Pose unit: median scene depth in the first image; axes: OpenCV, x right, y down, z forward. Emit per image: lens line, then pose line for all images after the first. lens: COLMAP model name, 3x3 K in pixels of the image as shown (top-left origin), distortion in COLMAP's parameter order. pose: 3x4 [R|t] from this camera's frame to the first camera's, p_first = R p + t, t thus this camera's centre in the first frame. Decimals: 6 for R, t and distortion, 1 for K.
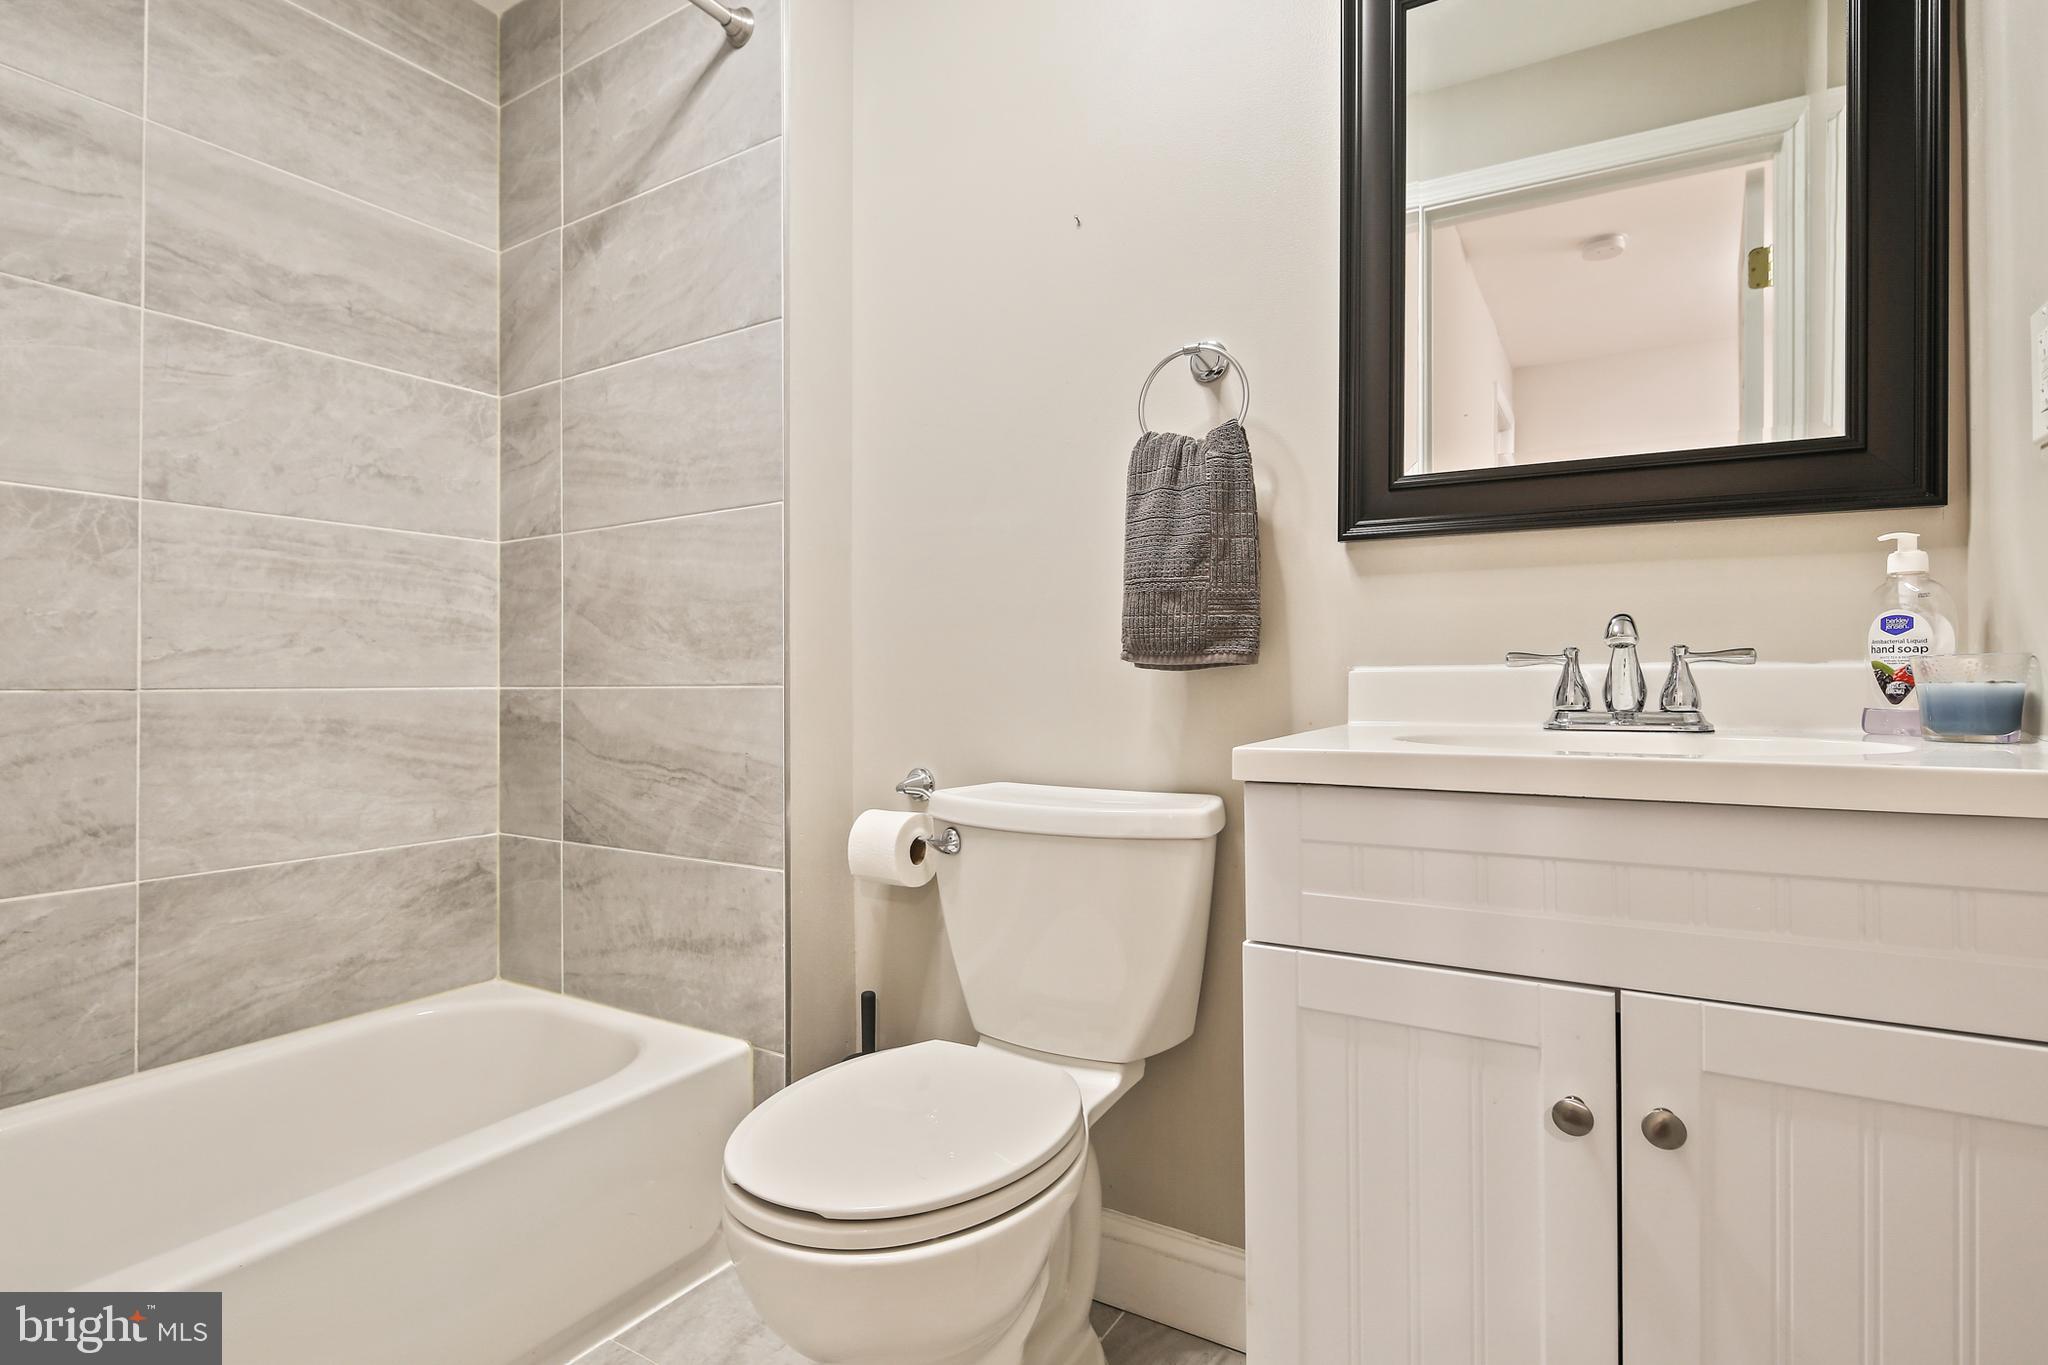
lens RADIAL K [[999.3, 0, 1026.1], [0, 999.3, 677.3], [0, 0, 1]] dist [0.008176, -0.005169]
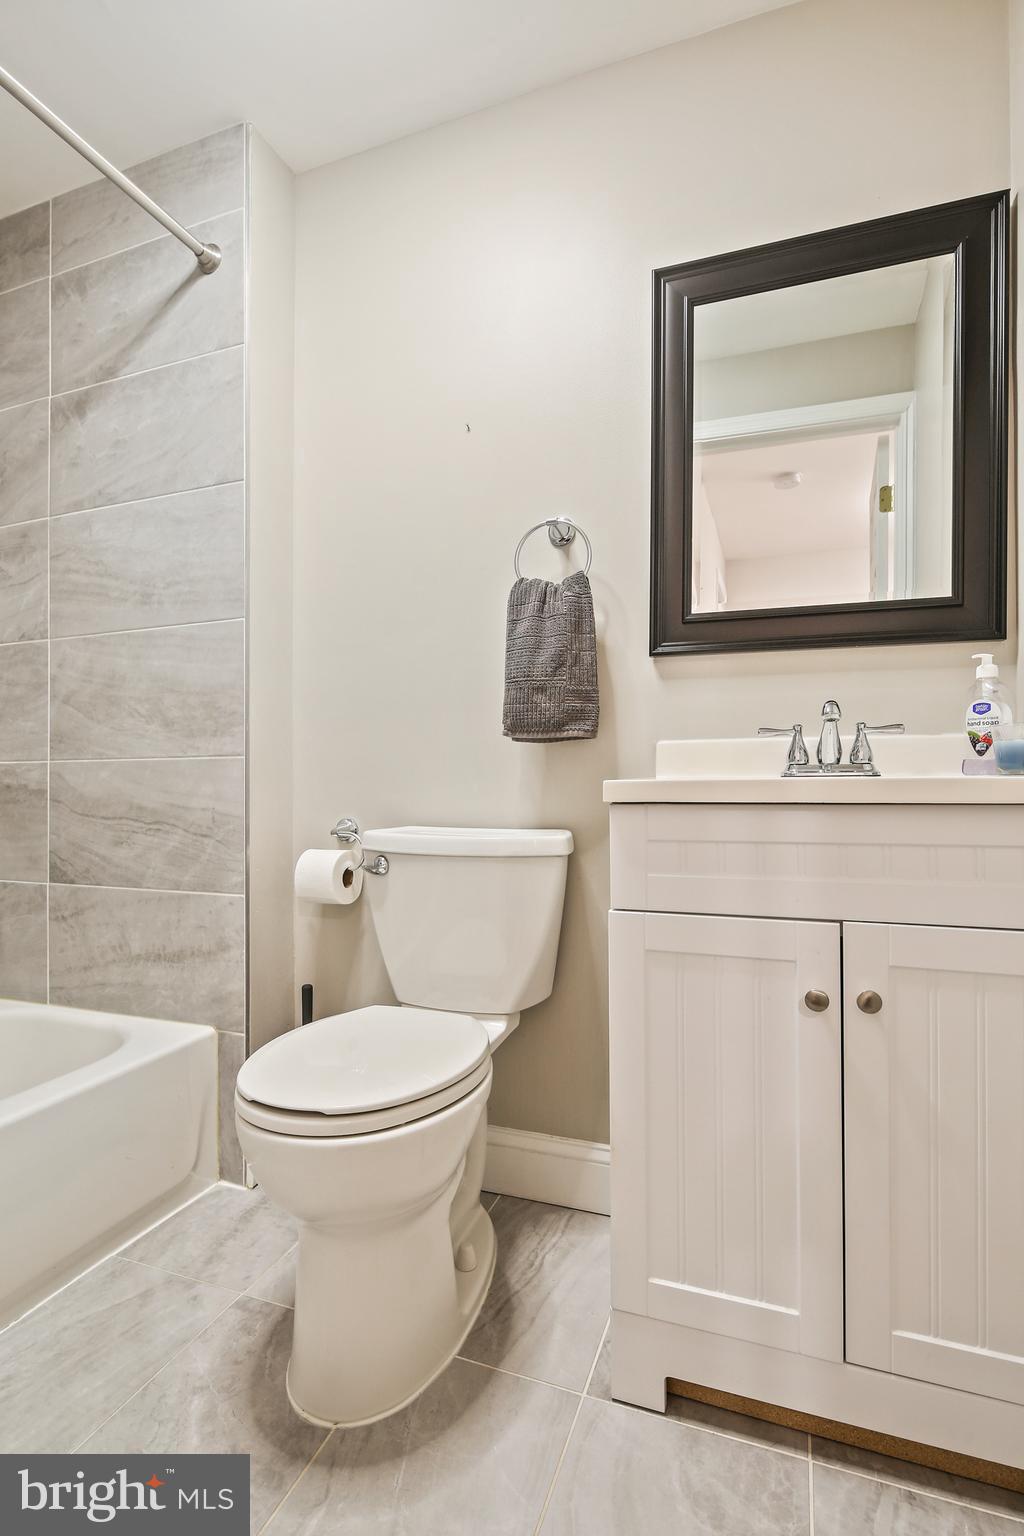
lens RADIAL K [[749.5, 0, 512.2], [0, 749.5, 778.7], [0, 0, 1]] dist [0.008176, -0.005169]
pose [[0.981828, 0.001158, 0.189770, -0.093044], [-0.000738, 0.999997, -0.002287, 0.045491], [-0.189772, 0.002106, 0.981826, -0.055262]]
